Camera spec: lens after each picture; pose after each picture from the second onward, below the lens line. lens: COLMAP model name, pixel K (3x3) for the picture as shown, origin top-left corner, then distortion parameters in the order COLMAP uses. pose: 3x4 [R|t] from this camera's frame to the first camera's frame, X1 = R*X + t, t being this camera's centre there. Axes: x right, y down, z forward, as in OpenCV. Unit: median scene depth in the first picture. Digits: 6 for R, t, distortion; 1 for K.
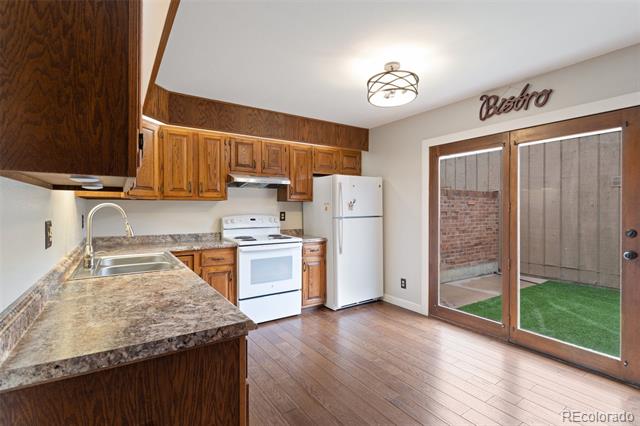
lens RADIAL K [[304.8, 0, 320.4], [0, 304.8, 210.2], [0, 0, 1]] dist [0.000810, 0.002055]
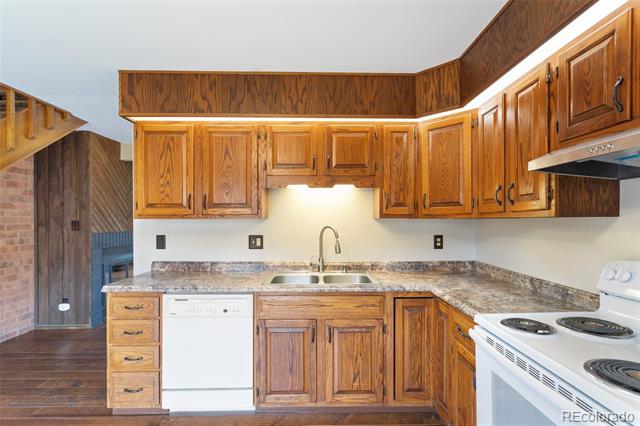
lens RADIAL K [[304.8, 0, 321.7], [0, 304.8, 220.1], [0, 0, 1]] dist [0.000810, 0.002055]
pose [[-0.535530, 0.001815, -0.844514, 0.209503], [-0.004774, 0.999975, 0.005177, -0.029657], [0.844503, 0.006805, -0.535508, 0.976890]]
